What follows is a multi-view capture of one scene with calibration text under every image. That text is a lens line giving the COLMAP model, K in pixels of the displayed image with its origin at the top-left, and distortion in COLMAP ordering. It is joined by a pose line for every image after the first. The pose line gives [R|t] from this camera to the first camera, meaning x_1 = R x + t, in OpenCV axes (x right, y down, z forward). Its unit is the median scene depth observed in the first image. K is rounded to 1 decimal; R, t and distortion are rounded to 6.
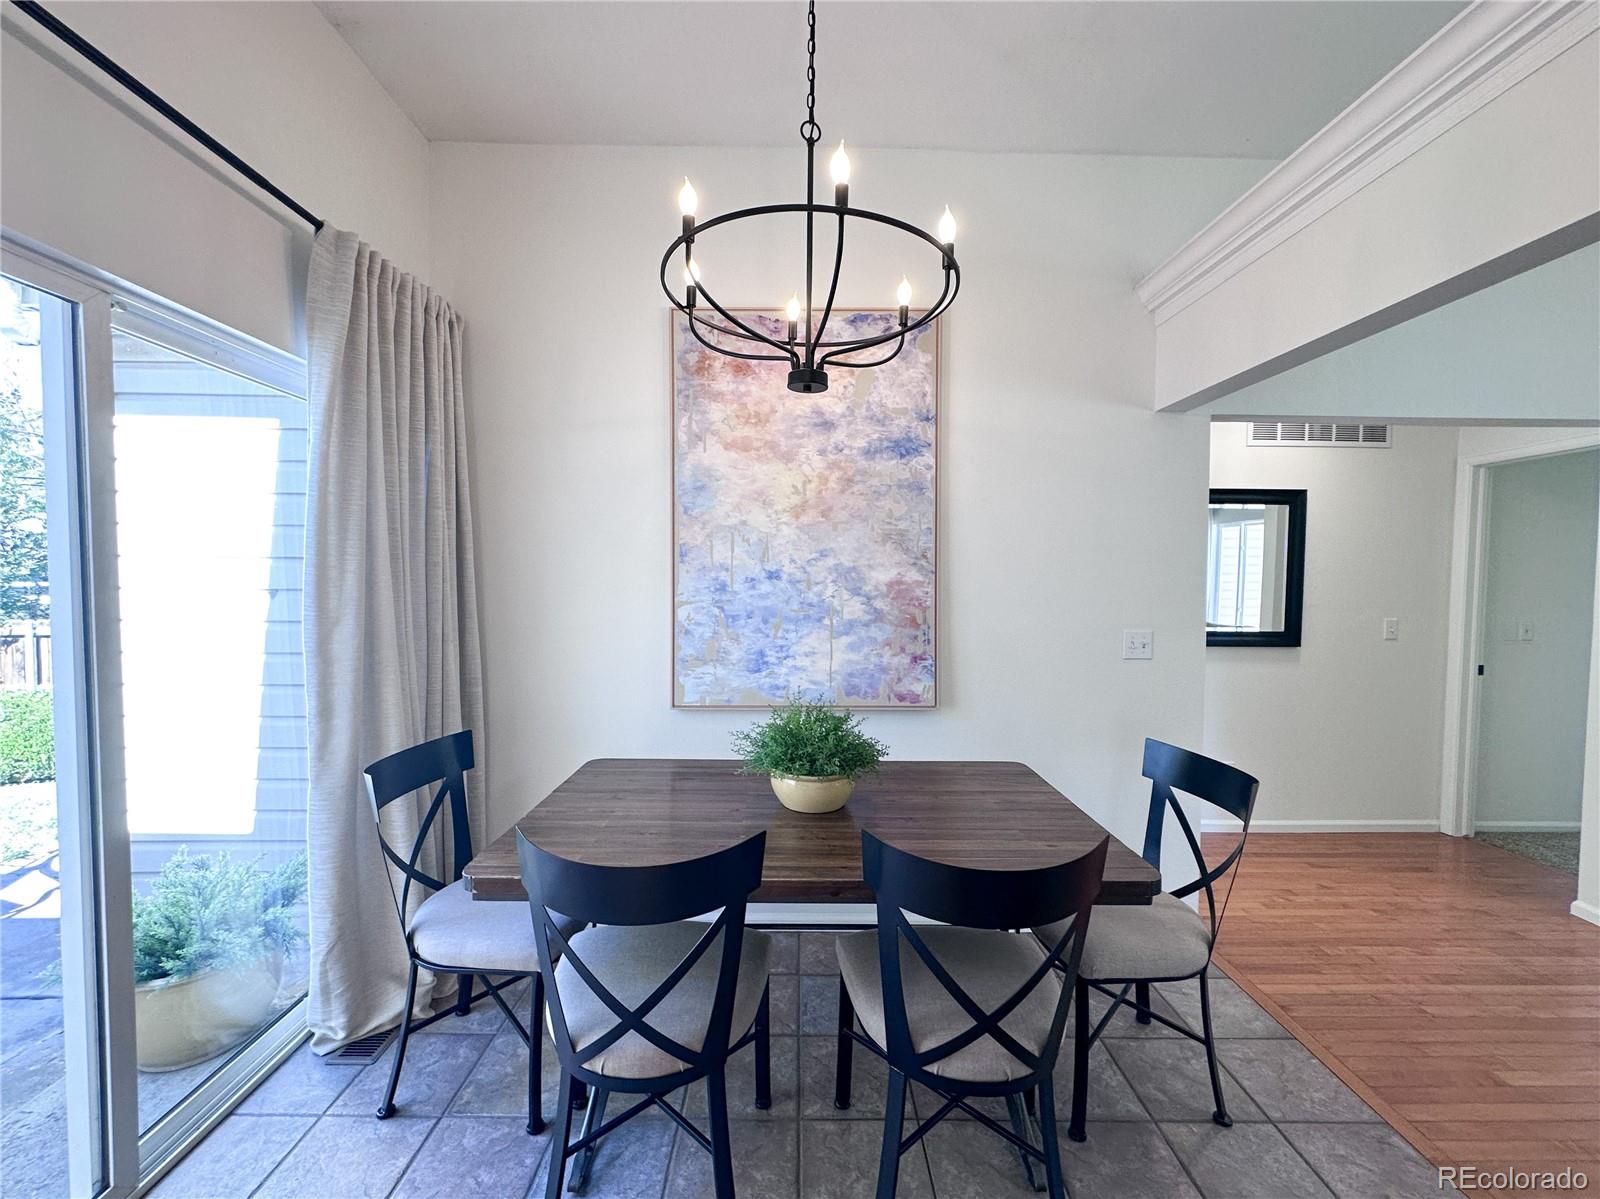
lens RADIAL K [[648.8, 0, 800.8], [0, 648.8, 601.0], [0, 0, 1]] dist [-0.001318, 0.000240]
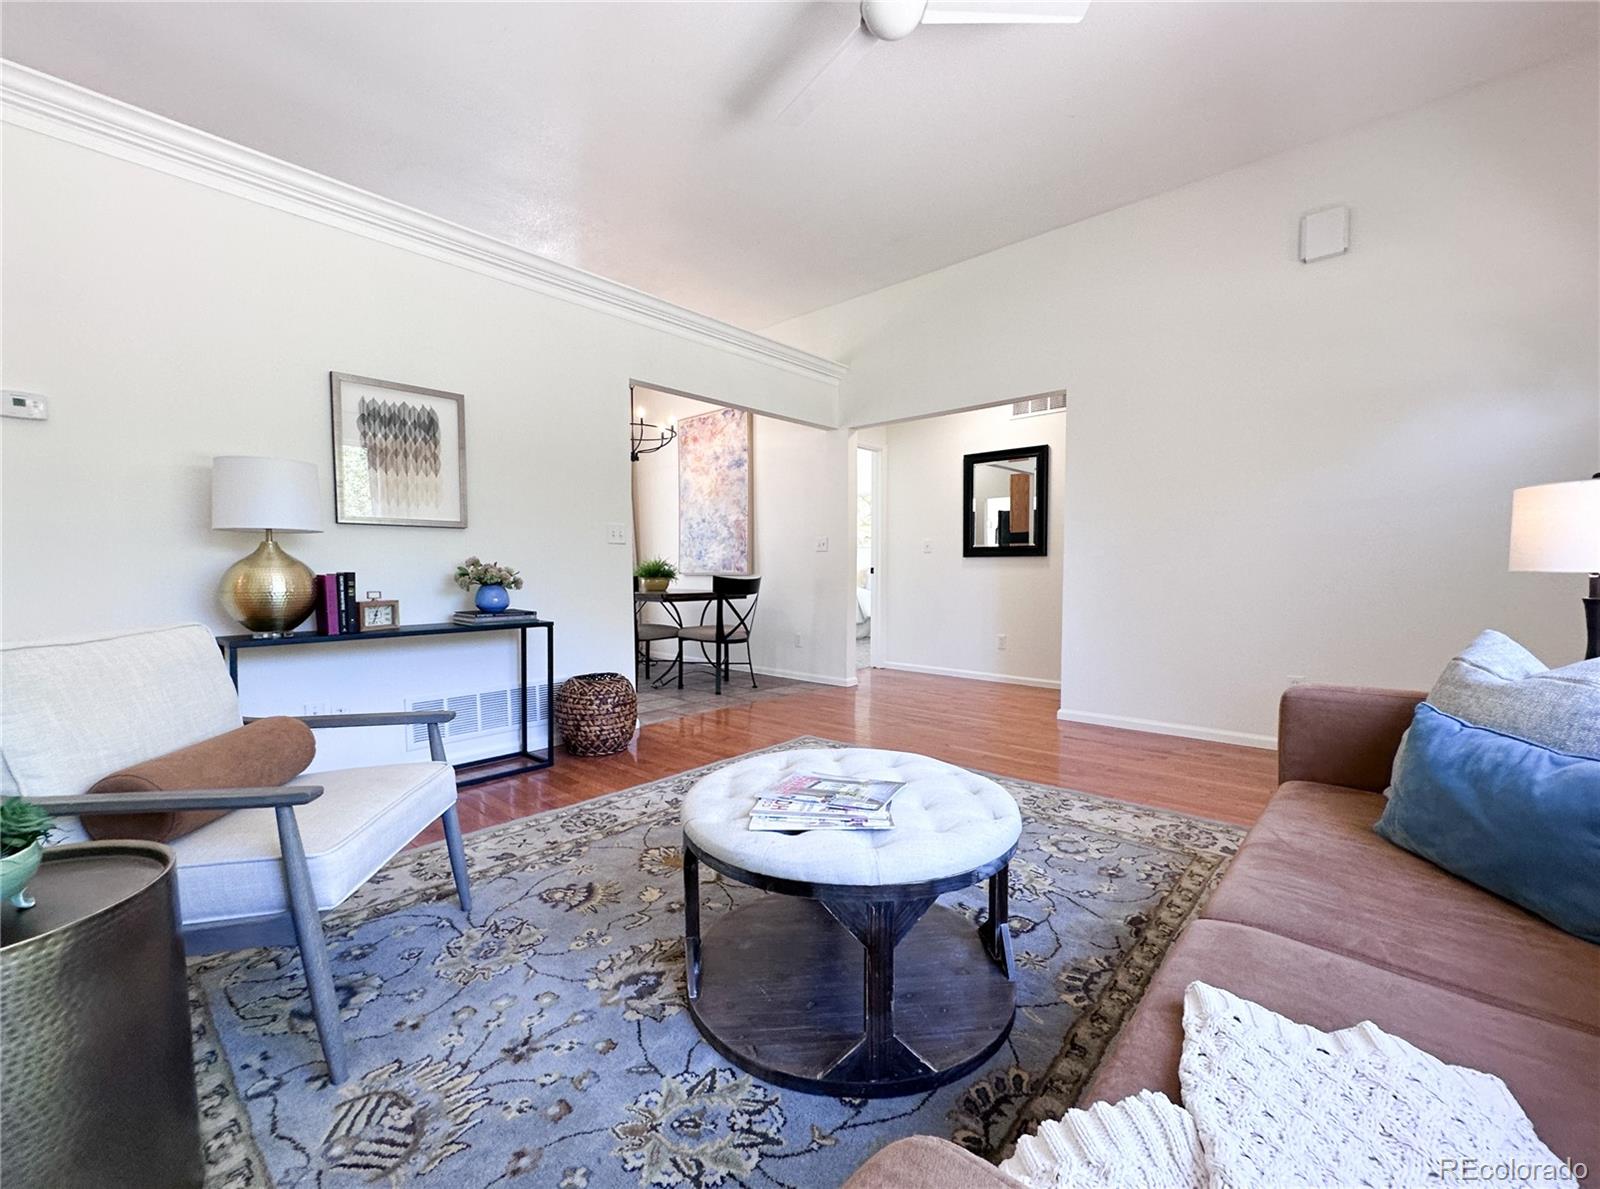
lens RADIAL K [[666.3, 0, 793.9], [0, 666.3, 603.3], [0, 0, 1]] dist [0.000532, 0.000077]
pose [[0.730424, 0.026495, -0.682480, 1.981094], [-0.014368, 0.999622, 0.023430, 0.214840], [0.682843, -0.007308, 0.730529, -0.645276]]
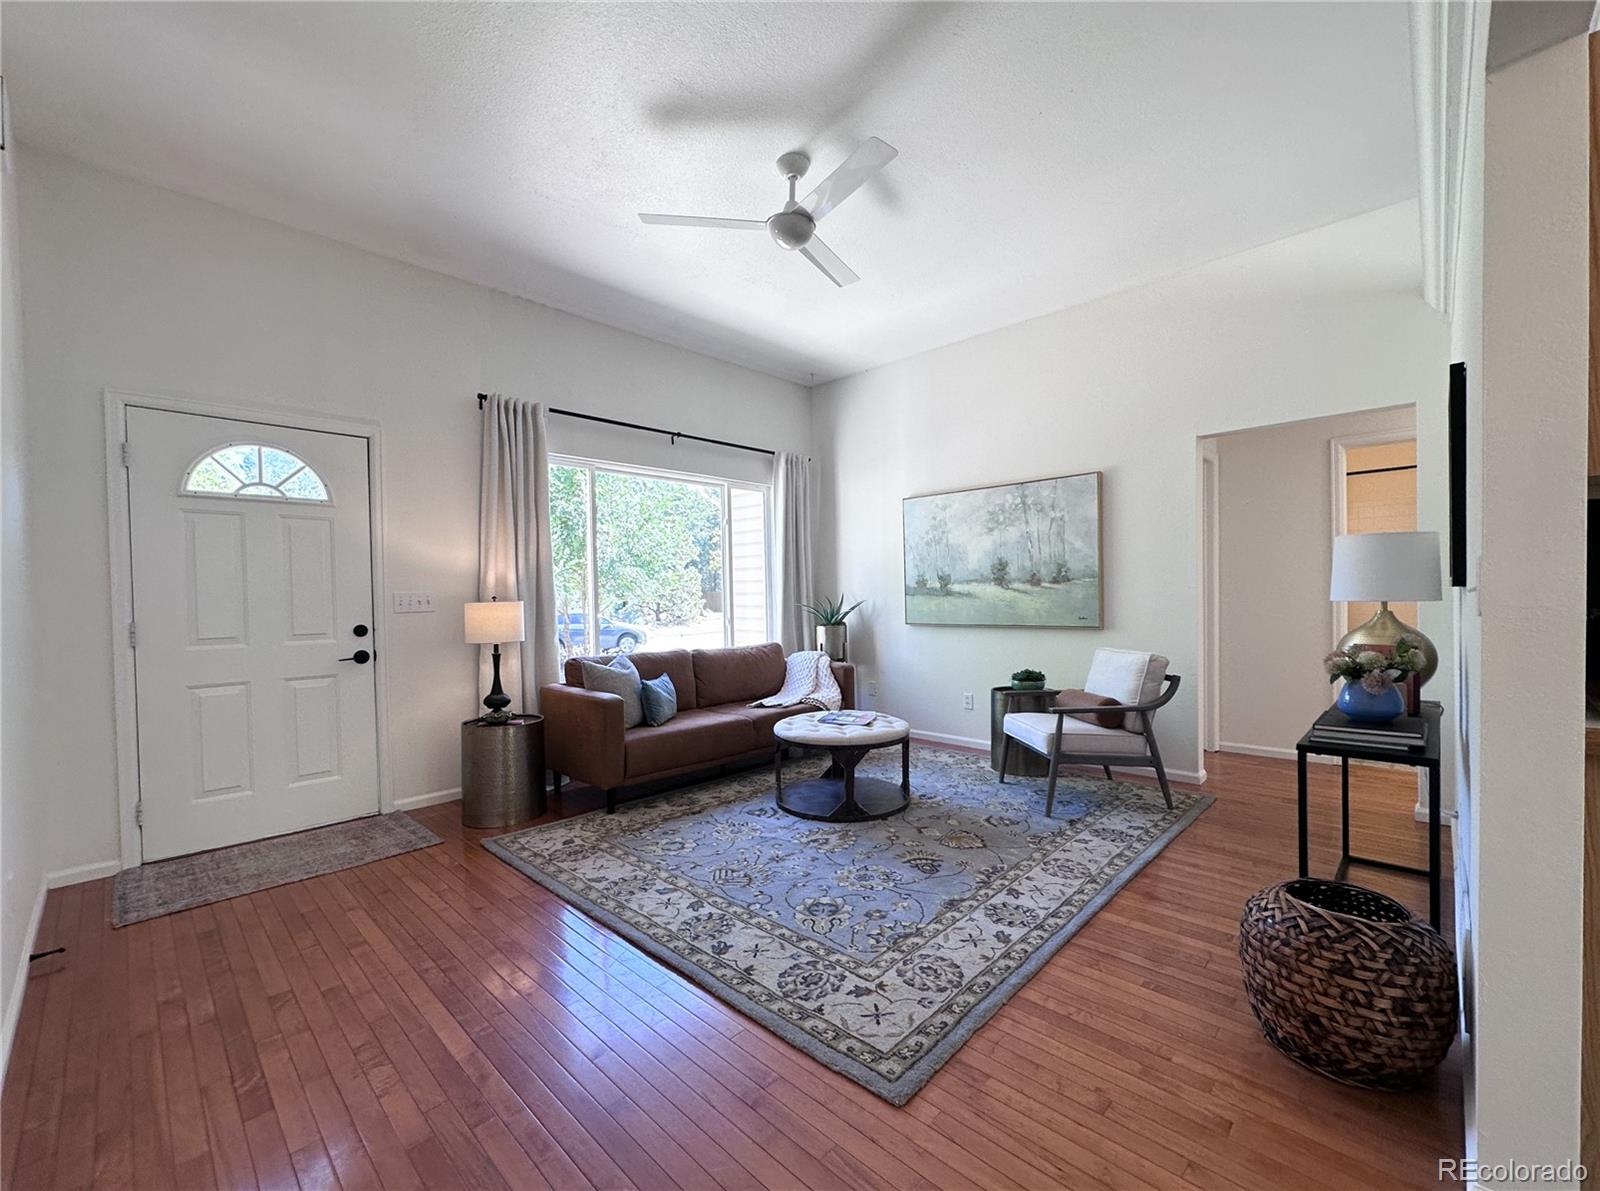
lens RADIAL K [[666.3, 0, 793.9], [0, 666.3, 604.3], [0, 0, 1]] dist [0.000532, 0.000077]
pose [[-0.704769, -0.006828, 0.709404, 0.624934], [0.035155, 0.998389, 0.044535, 0.066369], [-0.708565, 0.056326, -0.703394, 0.941557]]
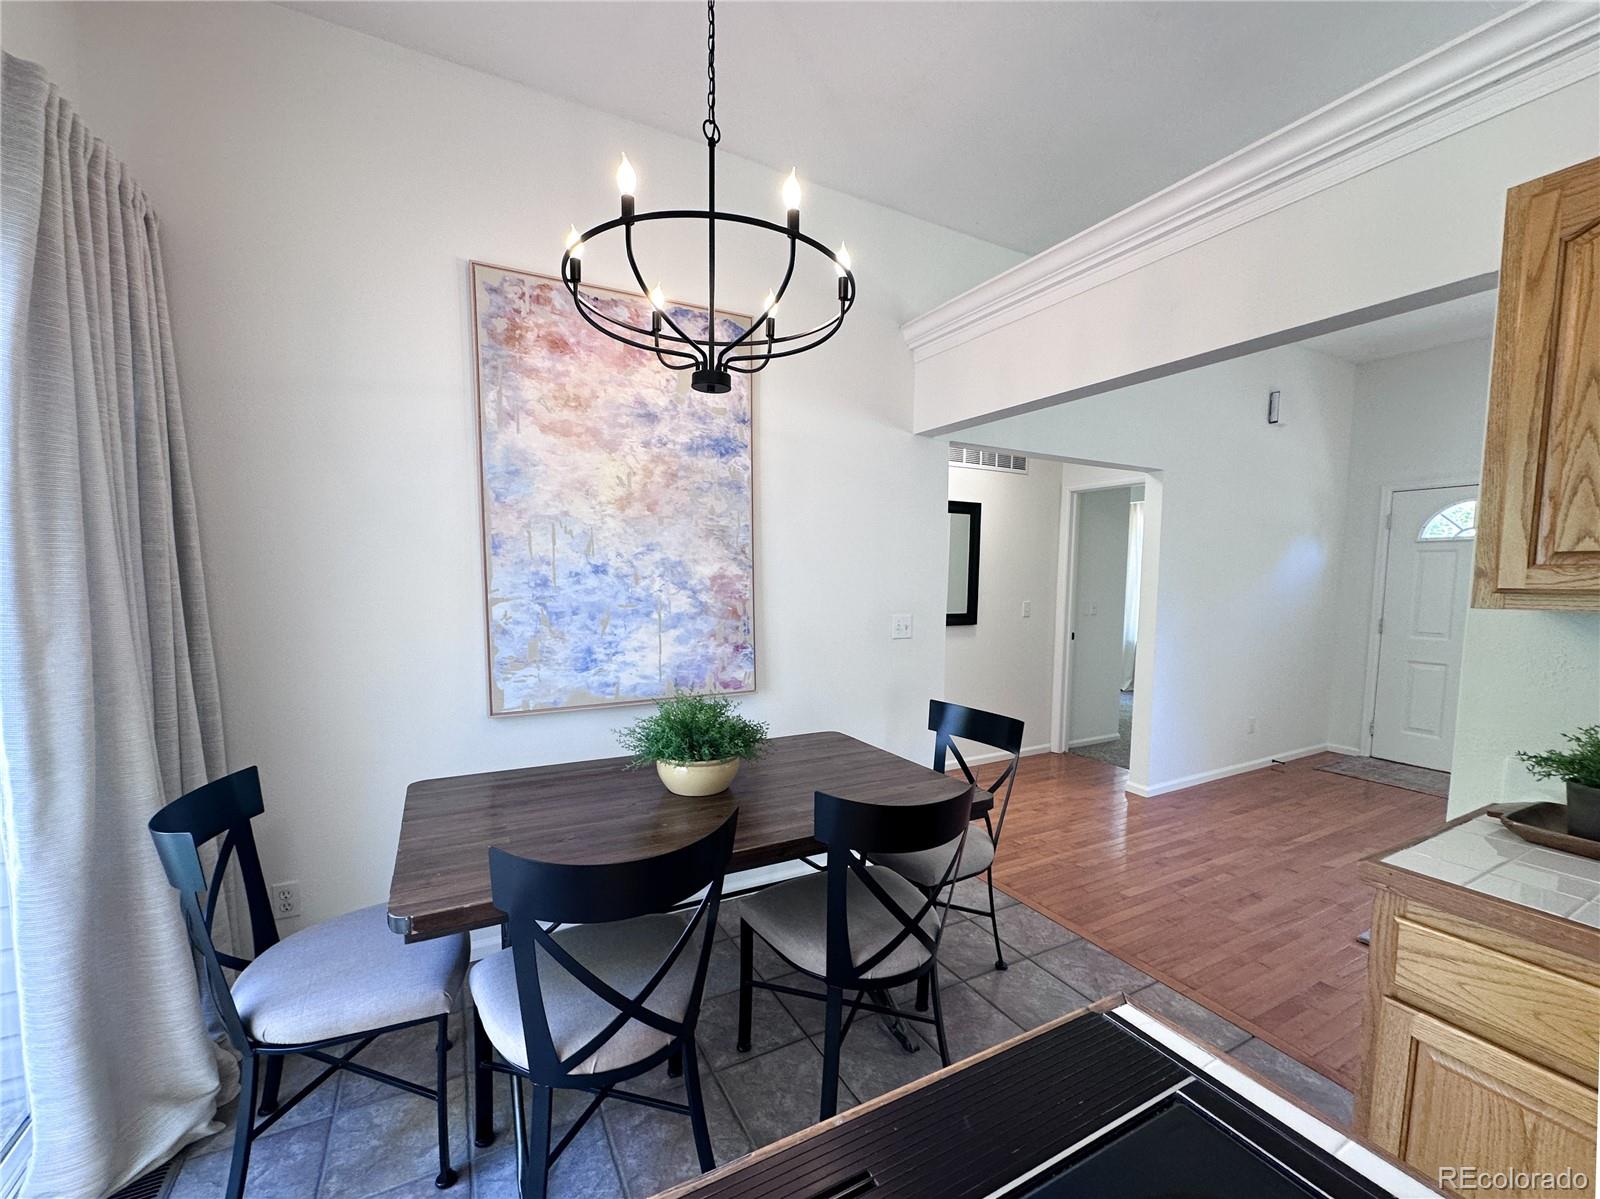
lens RADIAL K [[658.5, 0, 792.3], [0, 658.5, 630.5], [0, 0, 1]] dist [-0.002458, 0.000178]
pose [[0.886959, -0.041606, 0.459970, -0.242496], [0.016112, 0.998115, 0.059216, -0.002447], [-0.461567, -0.045111, 0.885958, -0.003328]]
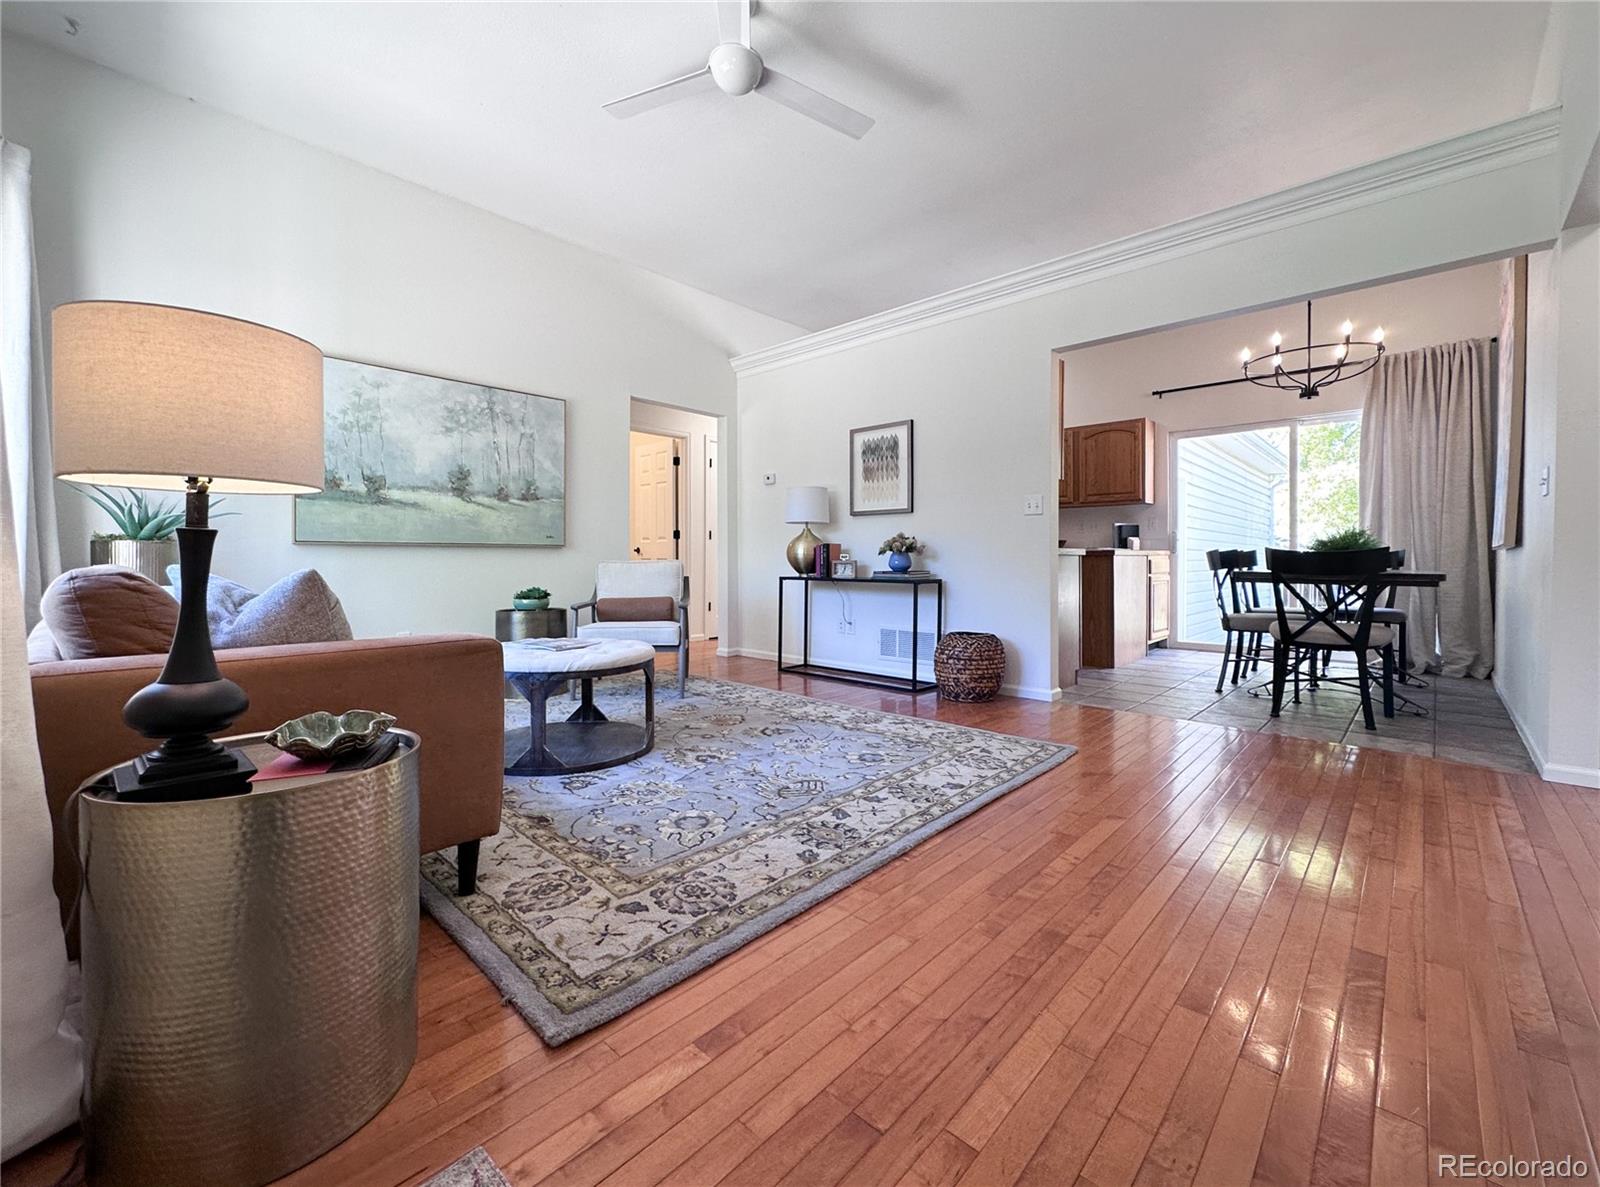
lens RADIAL K [[661.7, 0, 804.0], [0, 661.7, 561.6], [0, 0, 1]] dist [-0.001634, -0.000379]
pose [[-0.692359, -0.007163, -0.721518, 2.144663], [-0.031845, 0.999280, 0.020638, 0.214987], [0.720850, 0.037266, -0.692088, 0.913283]]
